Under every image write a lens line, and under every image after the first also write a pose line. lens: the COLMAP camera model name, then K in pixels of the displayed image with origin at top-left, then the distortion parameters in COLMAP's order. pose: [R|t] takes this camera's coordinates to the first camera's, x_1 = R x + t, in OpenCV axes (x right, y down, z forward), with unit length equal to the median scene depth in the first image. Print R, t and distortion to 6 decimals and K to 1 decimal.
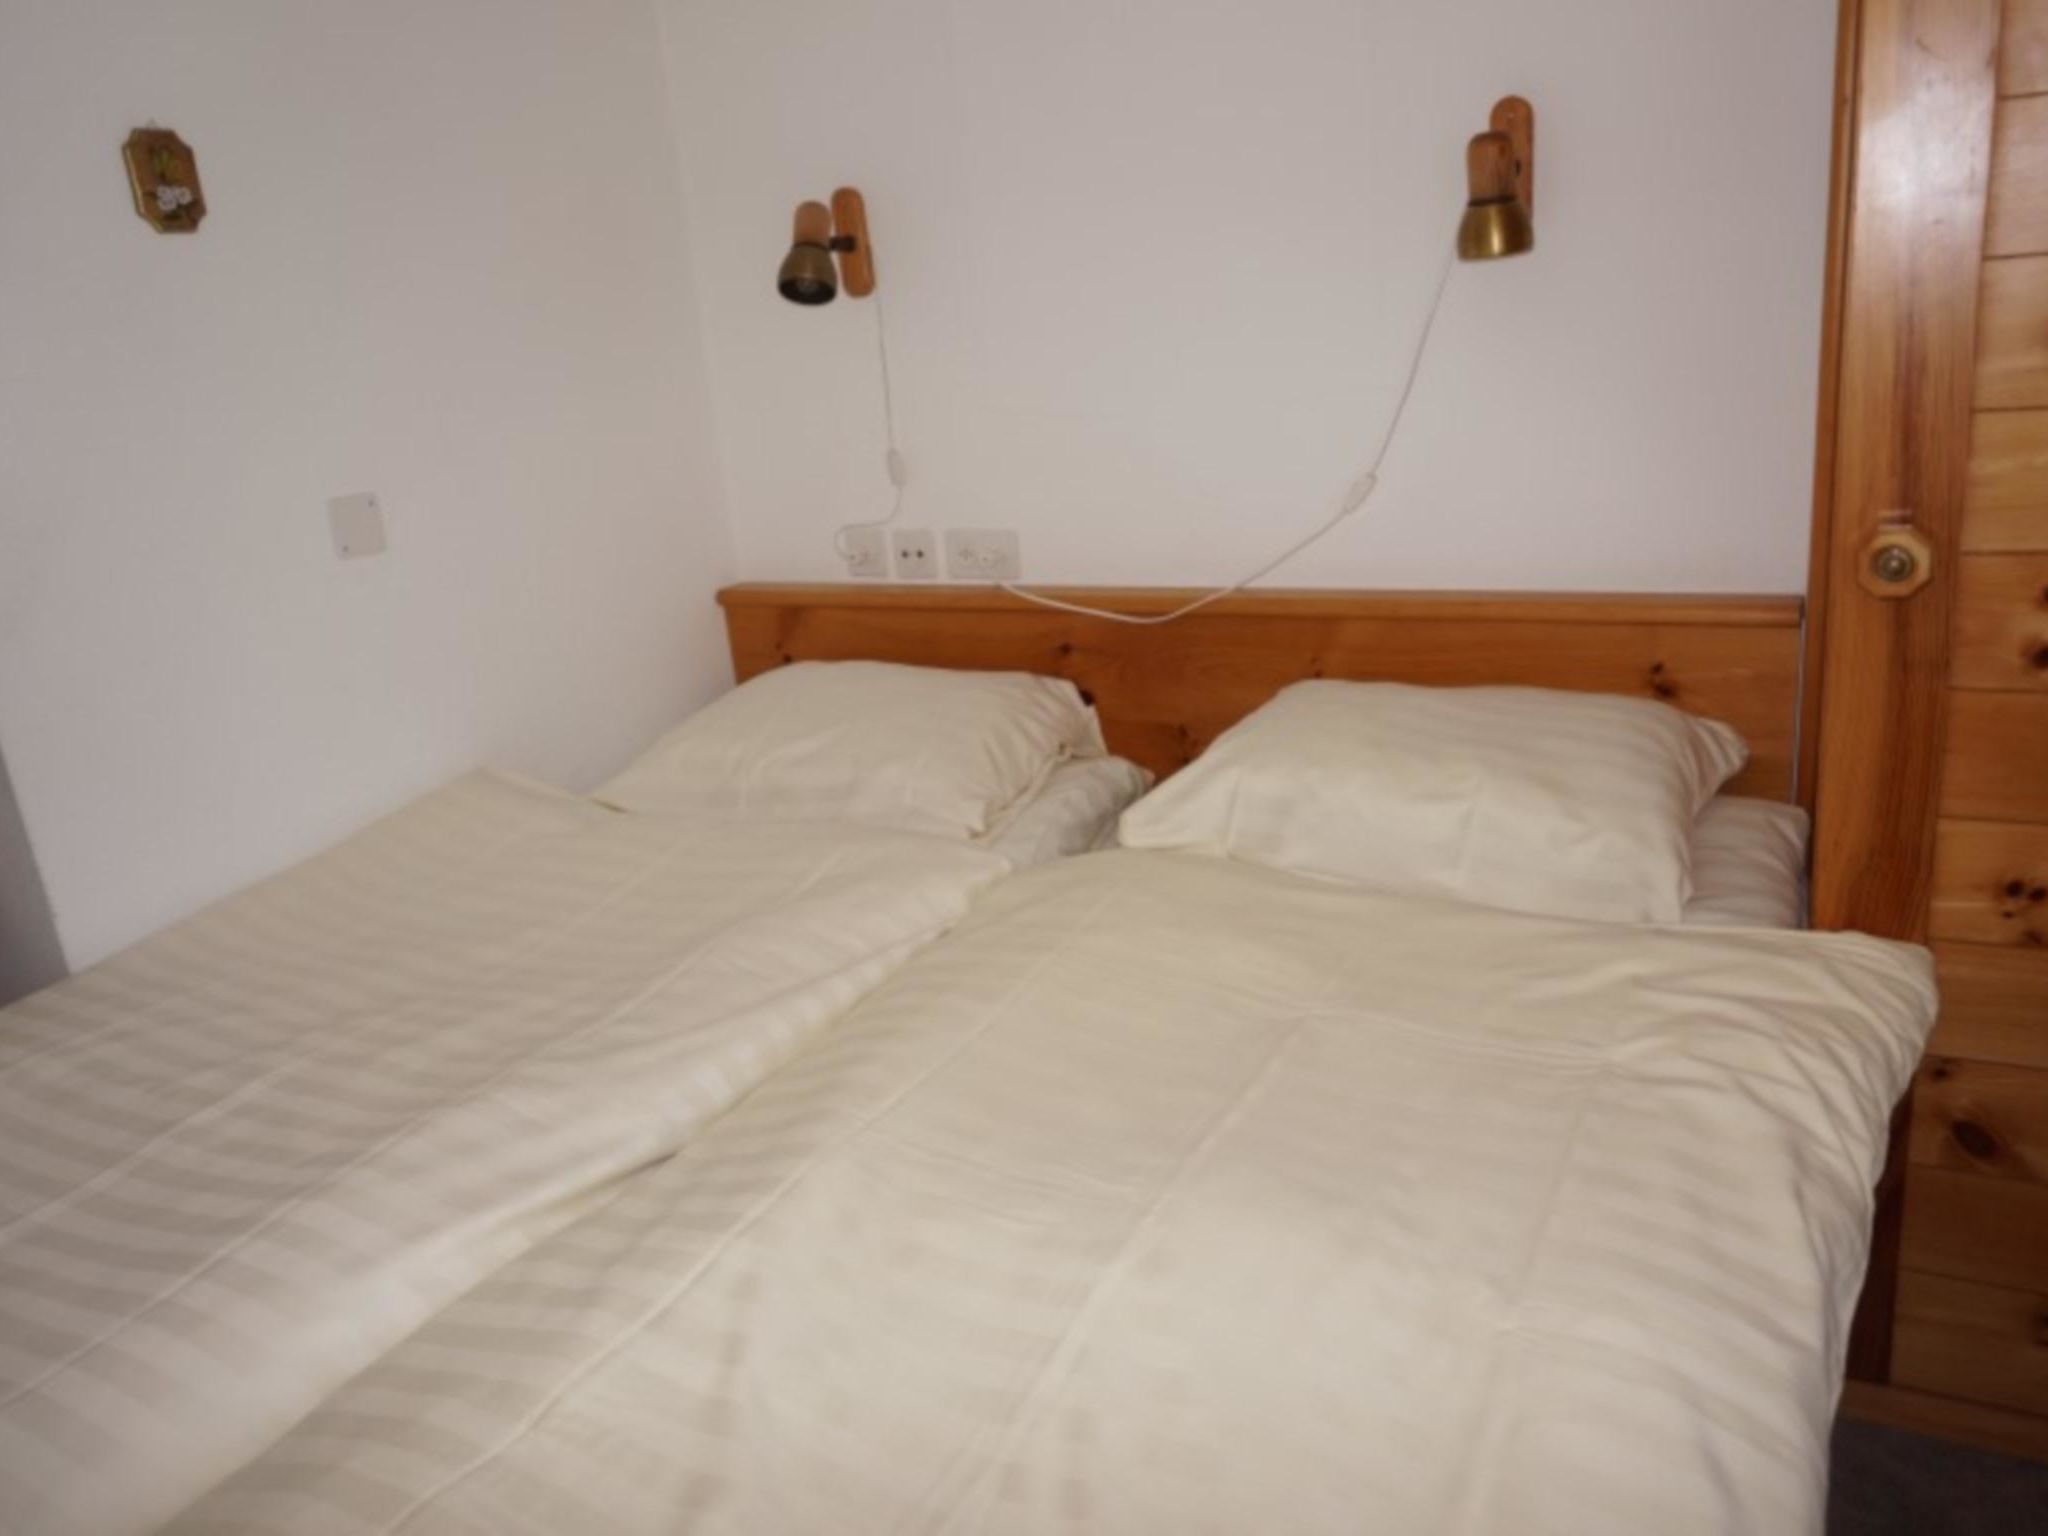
lens RADIAL K [[1535.3, 0, 1017.1], [0, 1535.3, 790.3], [0, 0, 1]] dist [-0.047812, 0.029410]
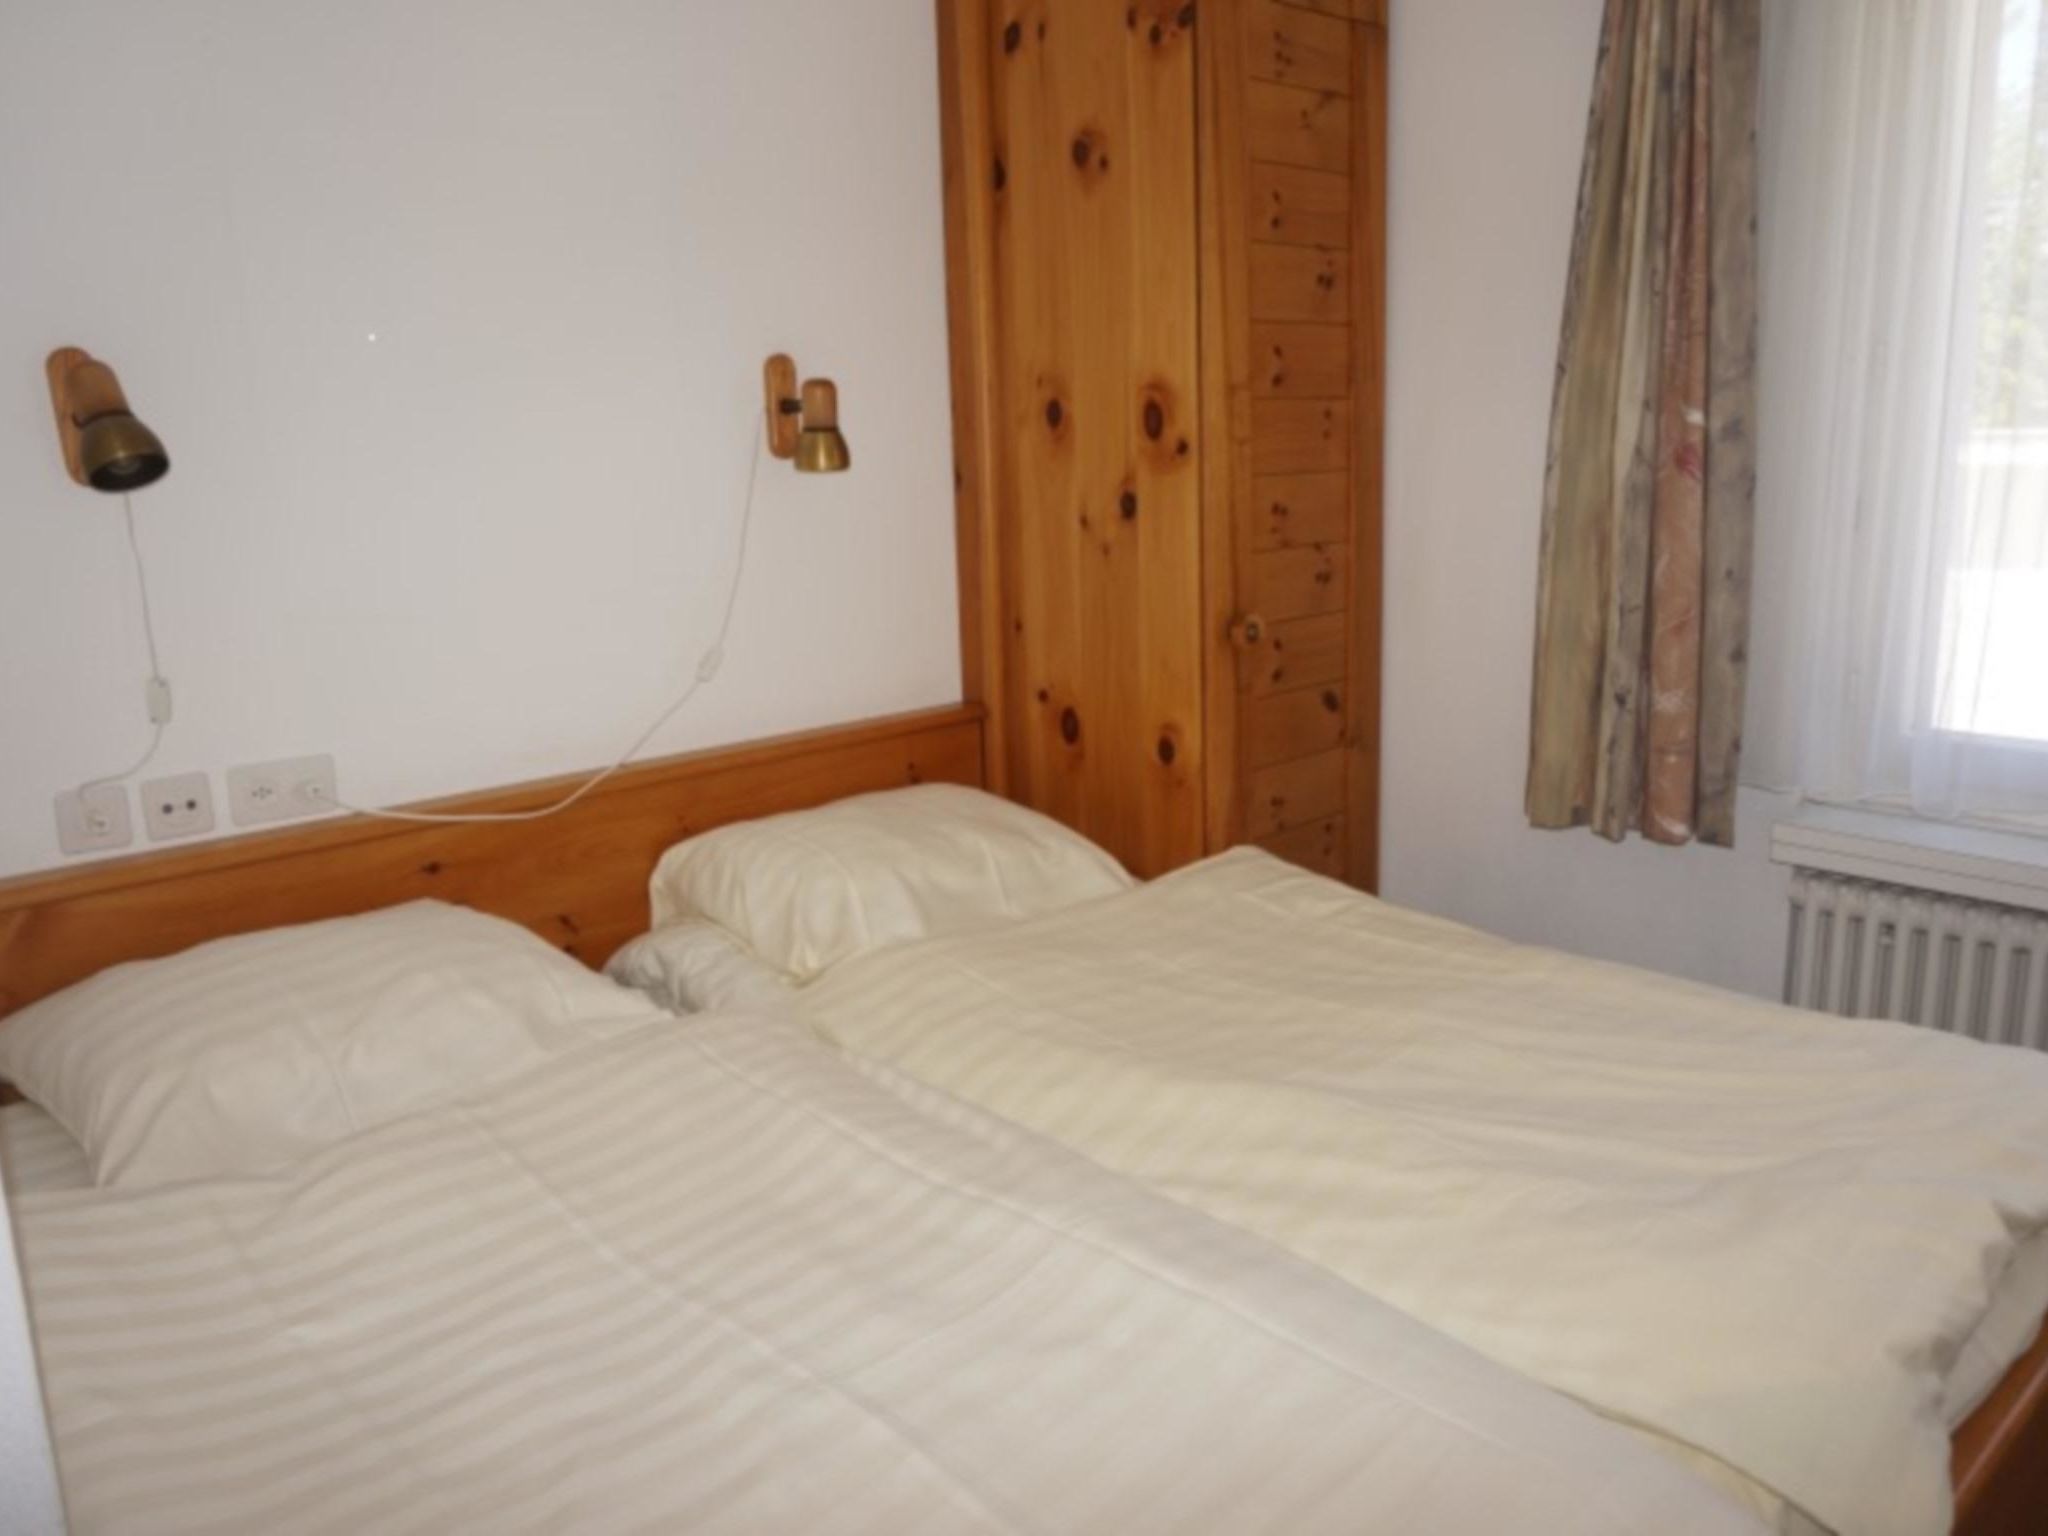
lens RADIAL K [[1535.3, 0, 1017.1], [0, 1535.3, 790.3], [0, 0, 1]] dist [-0.047812, 0.029410]
pose [[0.300177, -0.123770, 0.945820, -0.696950], [0.306849, 0.951372, 0.027111, -0.053029], [-0.903182, 0.282086, 0.323559, 0.370009]]
